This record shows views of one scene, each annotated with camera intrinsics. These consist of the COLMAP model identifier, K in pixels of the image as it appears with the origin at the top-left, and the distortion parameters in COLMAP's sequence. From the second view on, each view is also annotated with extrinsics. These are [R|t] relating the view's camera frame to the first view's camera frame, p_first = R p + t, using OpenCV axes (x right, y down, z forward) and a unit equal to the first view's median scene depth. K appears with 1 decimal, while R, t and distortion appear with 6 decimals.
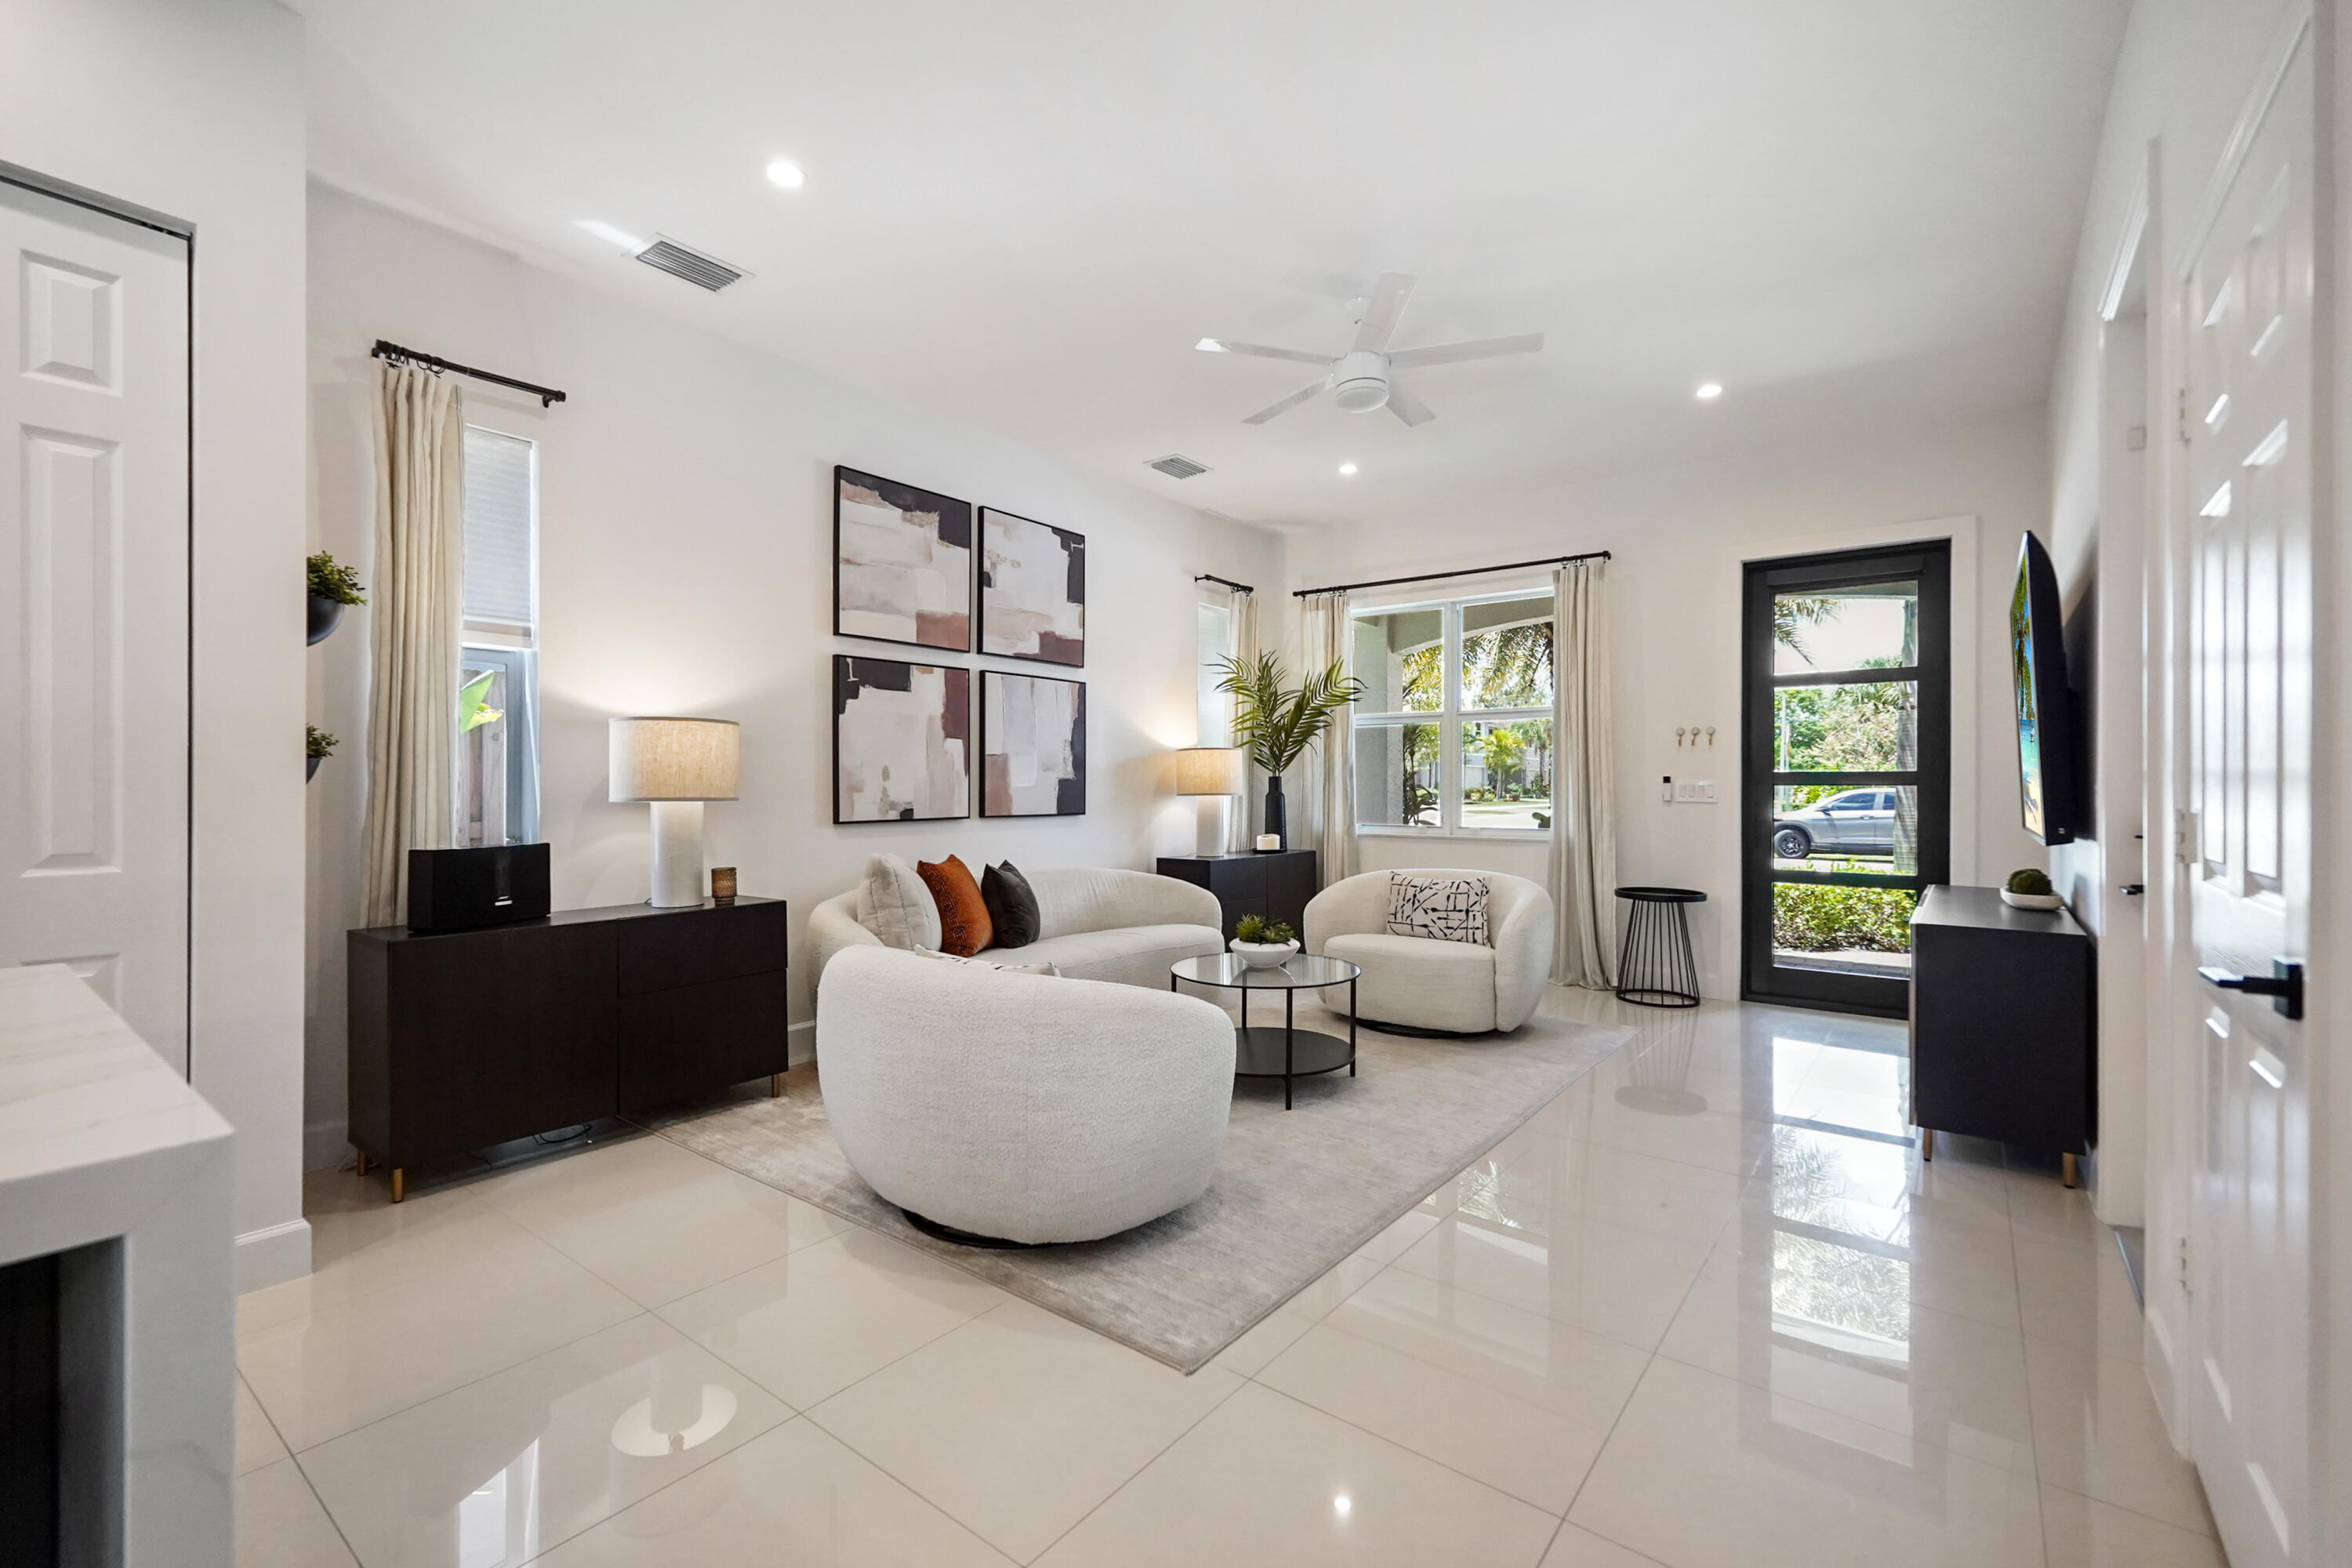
lens RADIAL K [[1025.5, 0, 1063.2], [0, 1025.5, 785.2], [0, 0, 1]] dist [-0.002367, -0.001374]
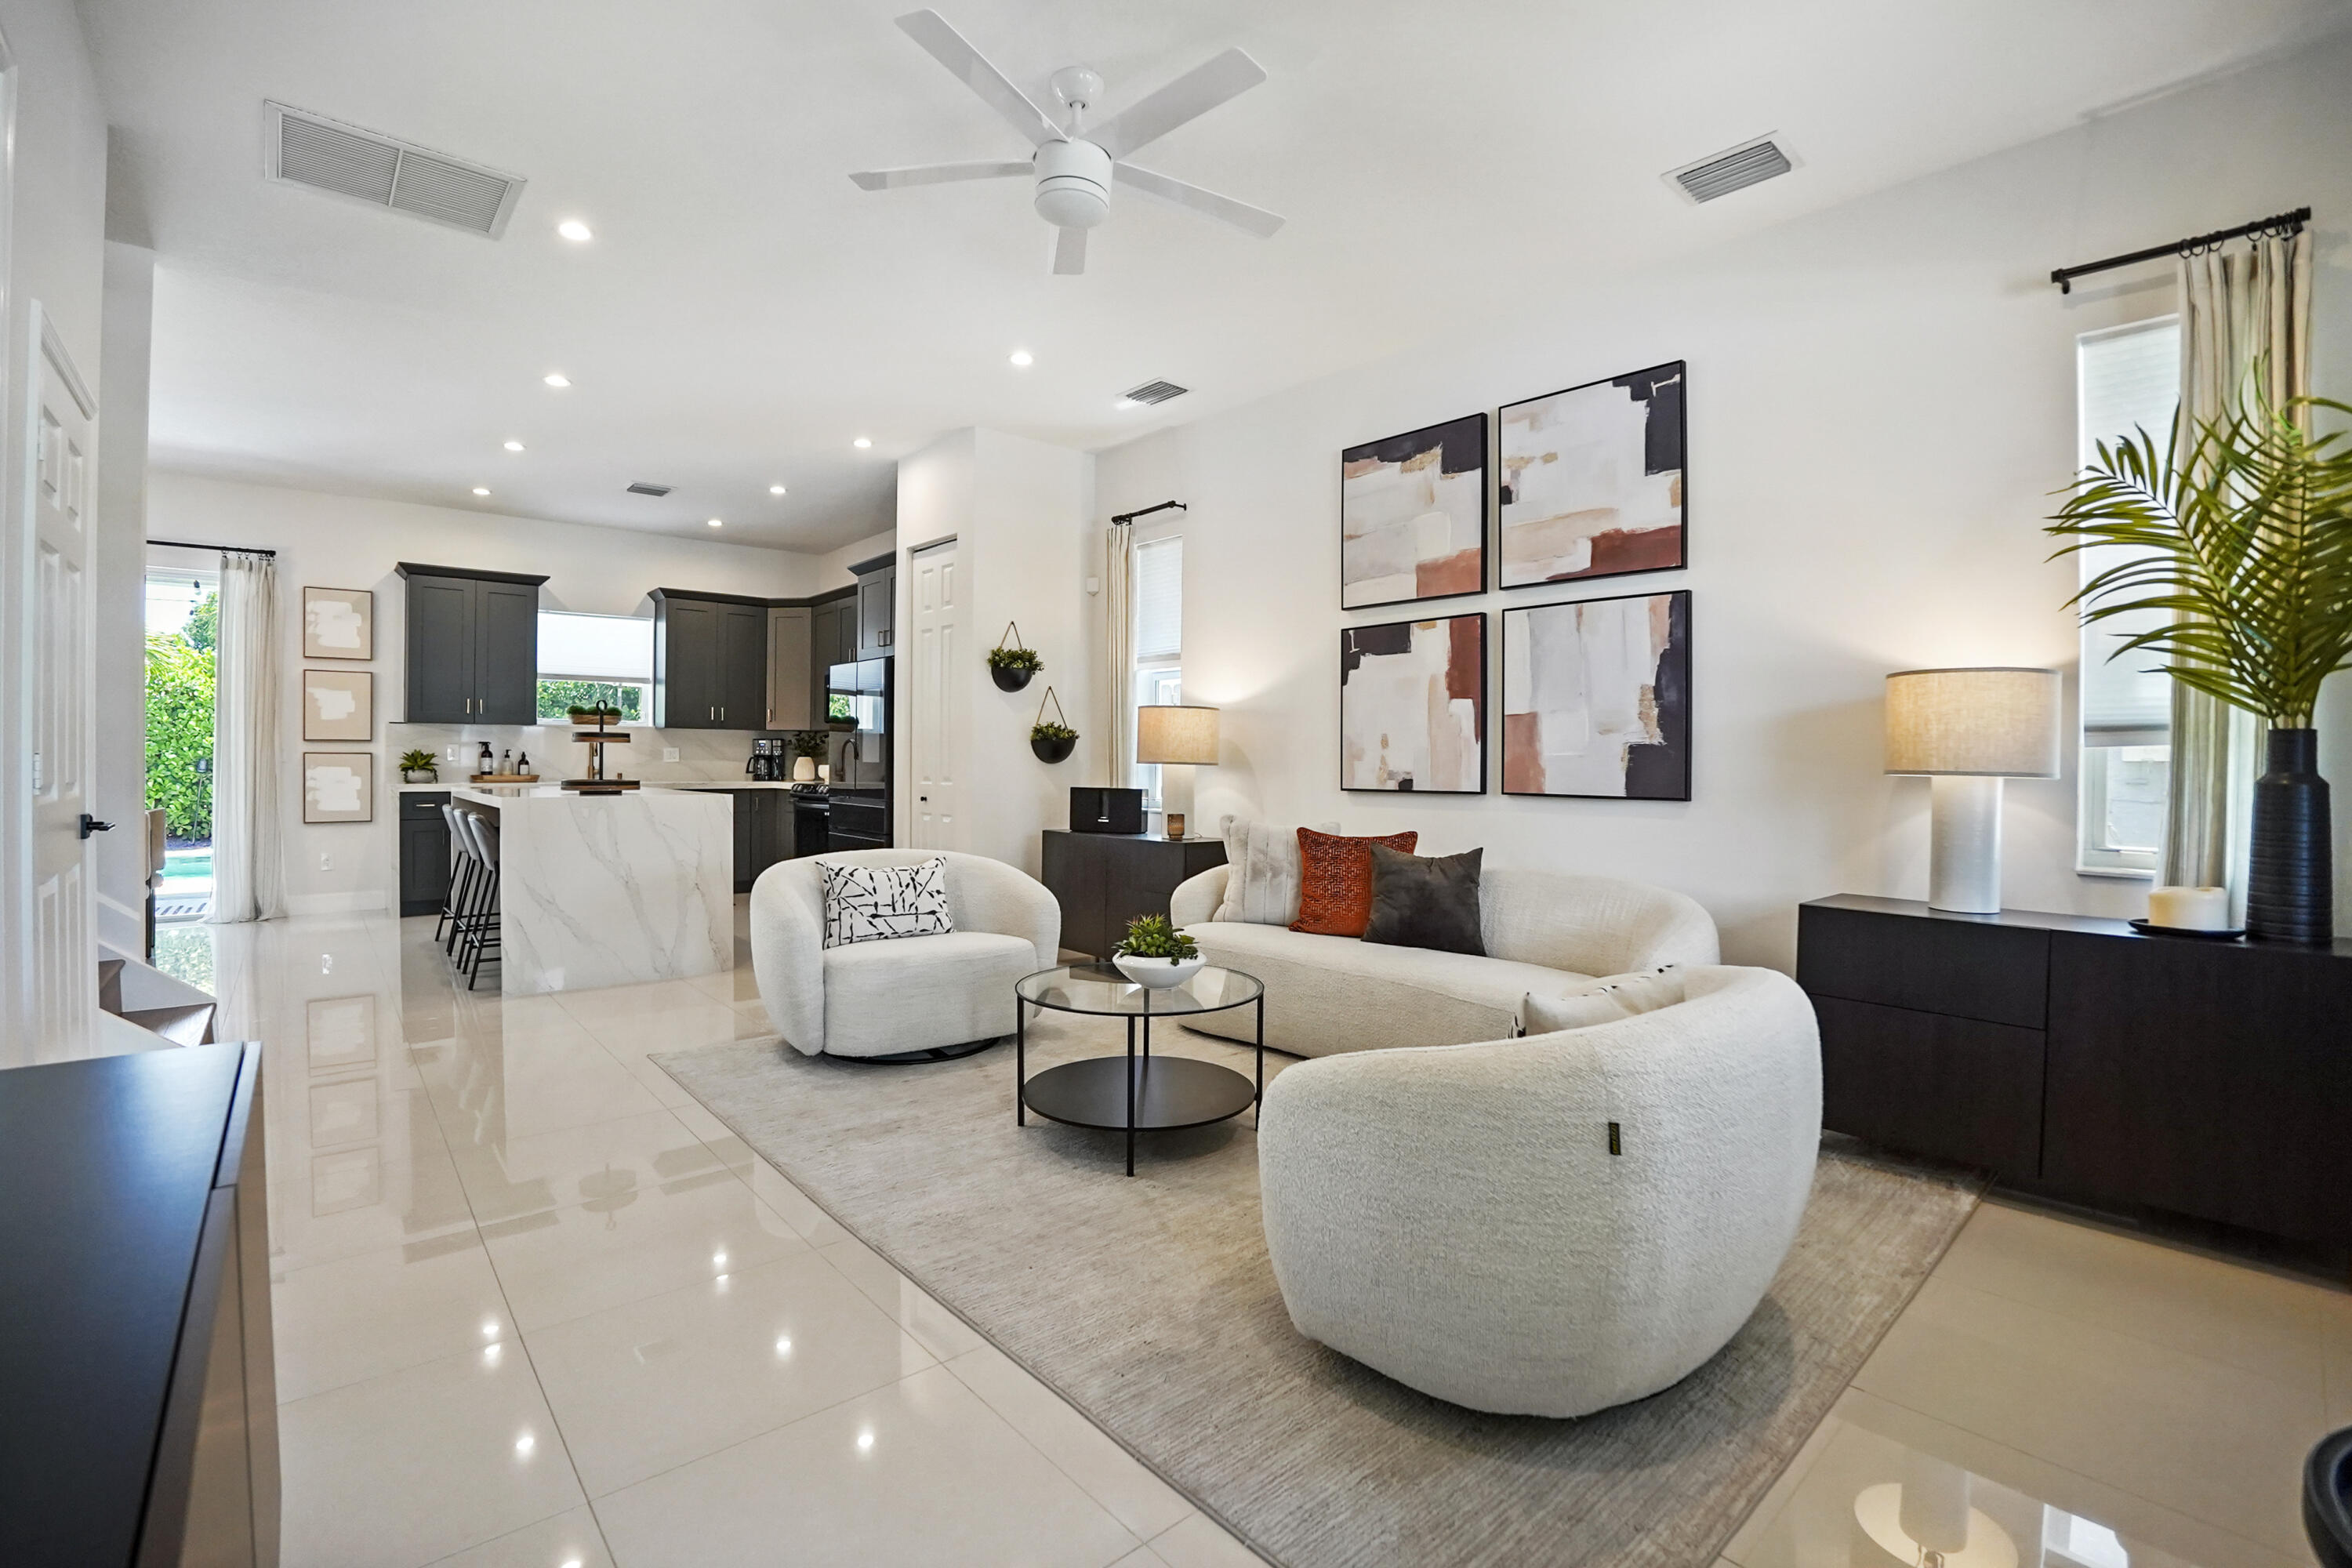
lens RADIAL K [[1025.5, 0, 1201.8], [0, 1025.5, 759.6], [0, 0, 1]] dist [-0.002367, -0.001374]
pose [[-0.089616, 0.003274, -0.995971, 0.731165], [-0.004543, 0.999983, 0.003696, 0.002697], [0.995966, 0.004856, -0.089600, 0.826728]]
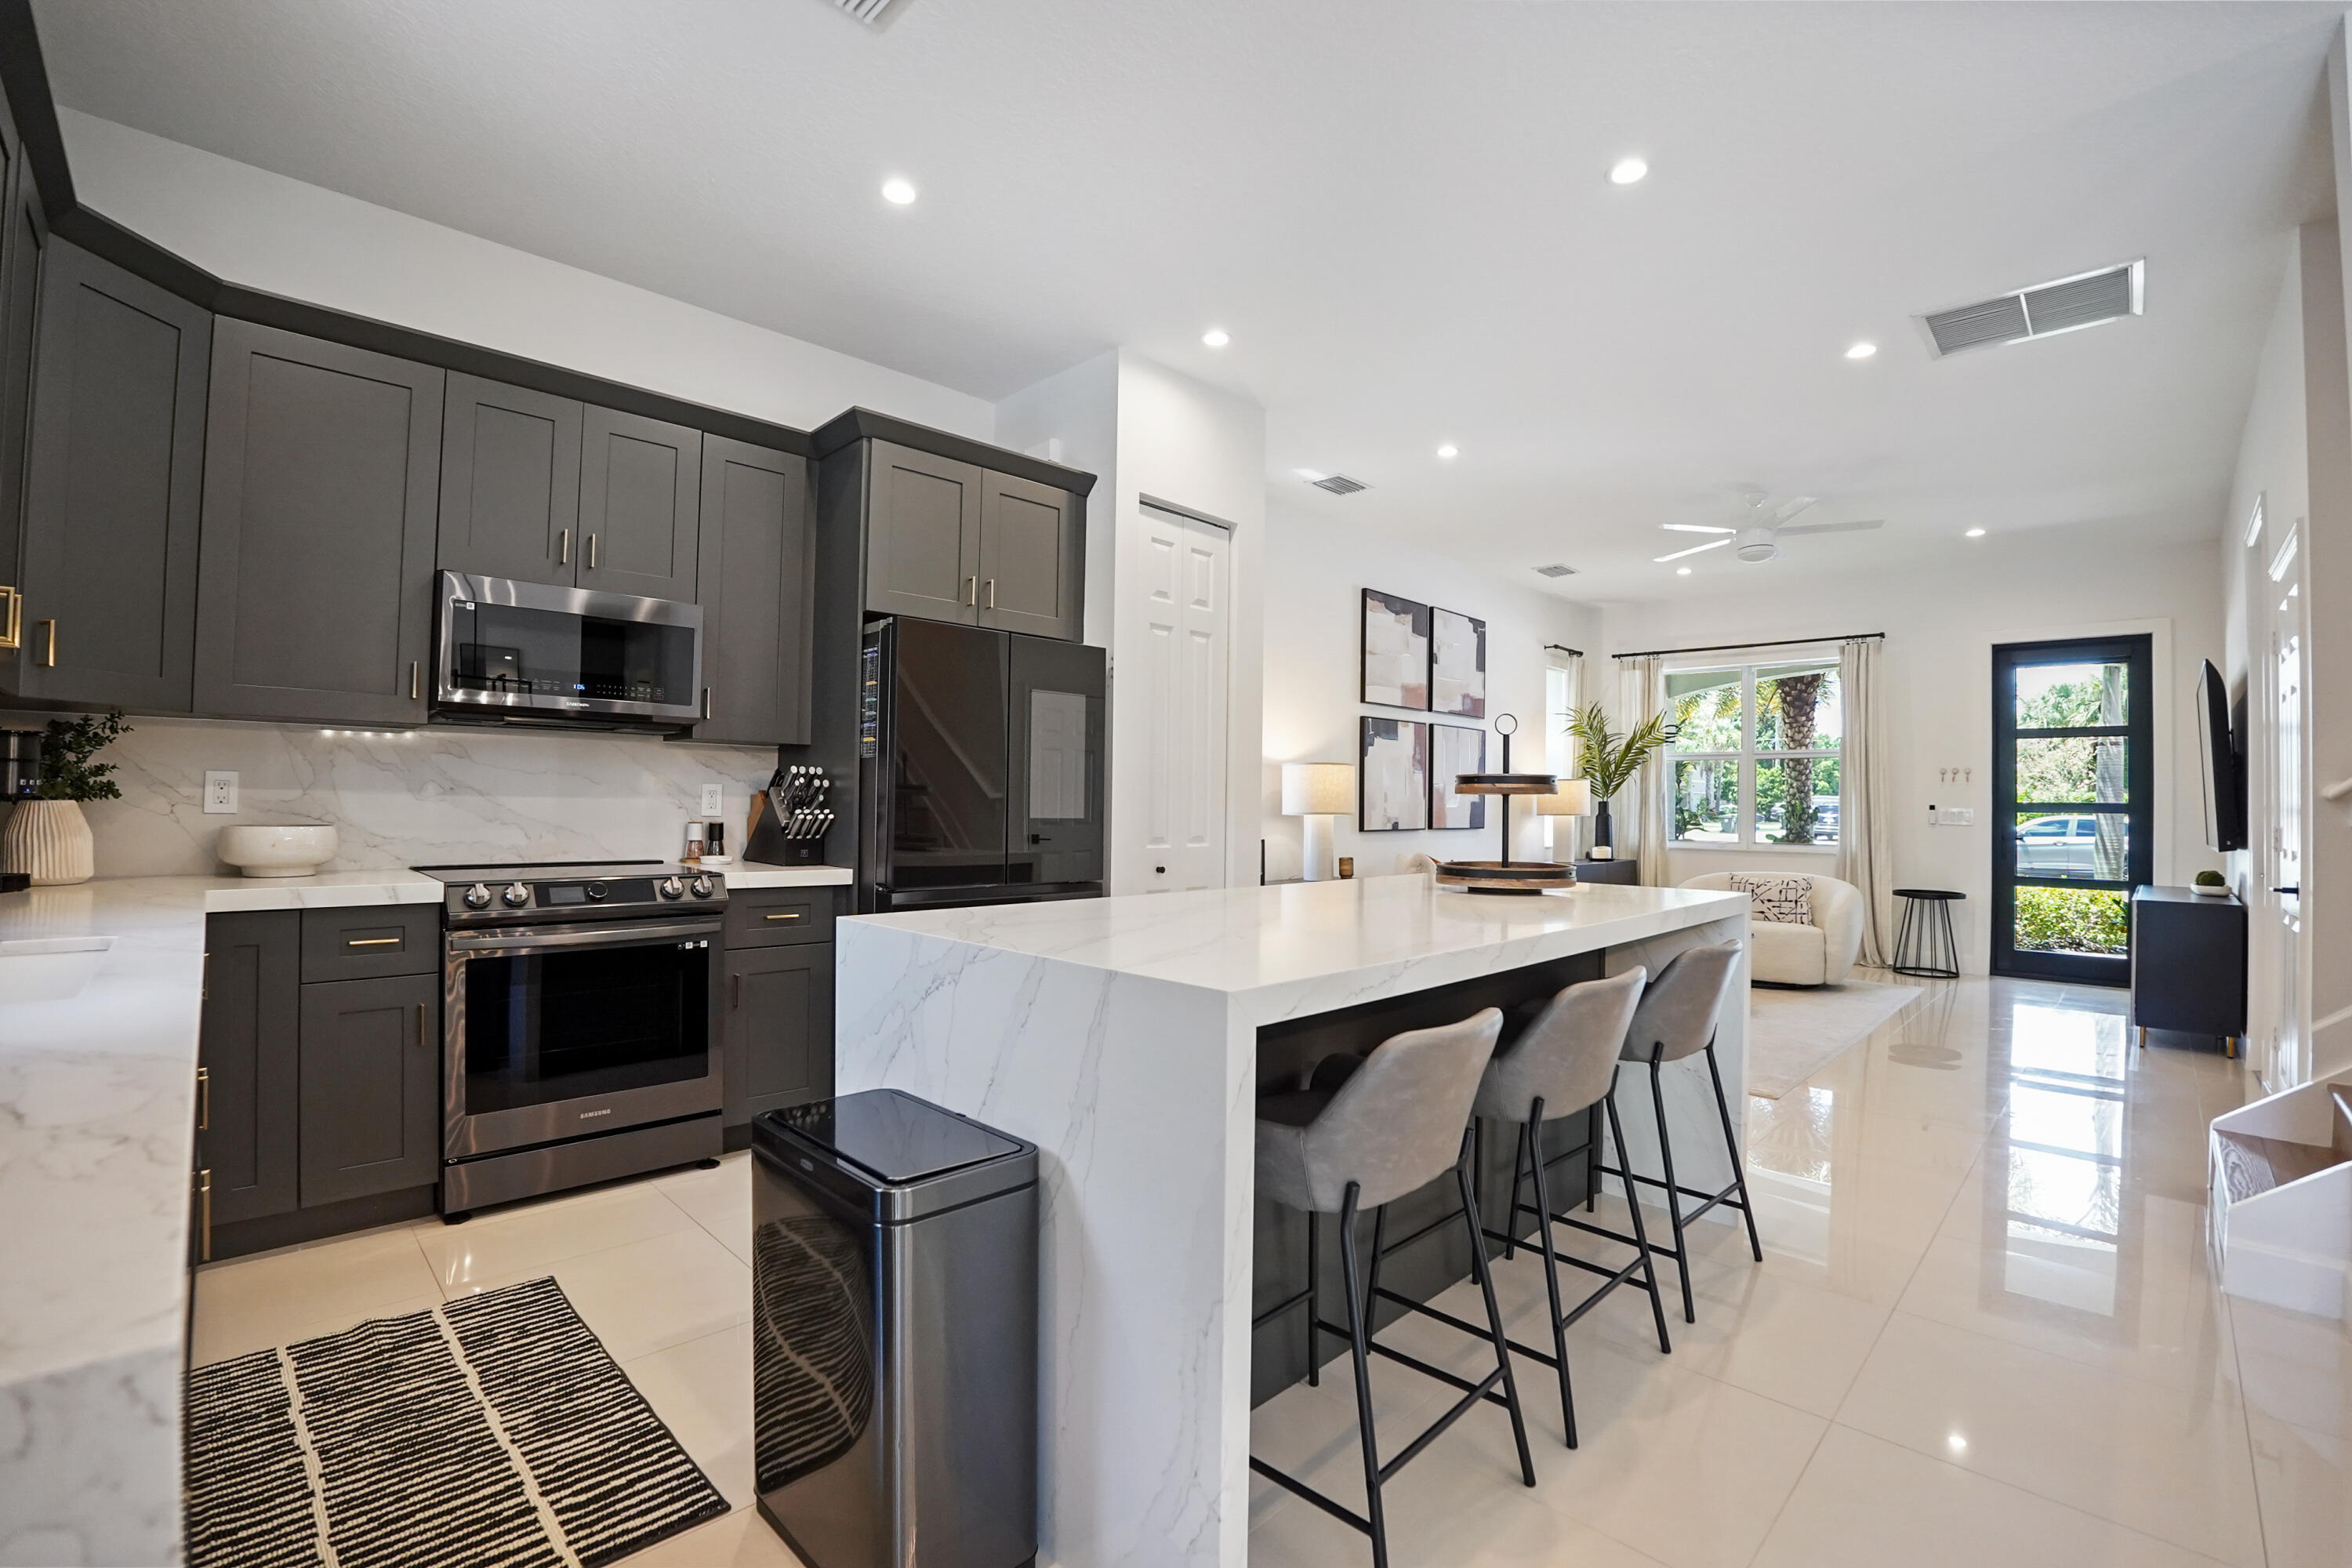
lens RADIAL K [[1025.5, 0, 1183.0], [0, 1025.5, 784.7], [0, 0, 1]] dist [-0.002367, -0.001374]
pose [[0.999042, 0.010449, -0.042492, -0.357170], [-0.011168, 0.999798, -0.016709, -0.002253], [0.042309, 0.017167, 0.998957, -0.403336]]
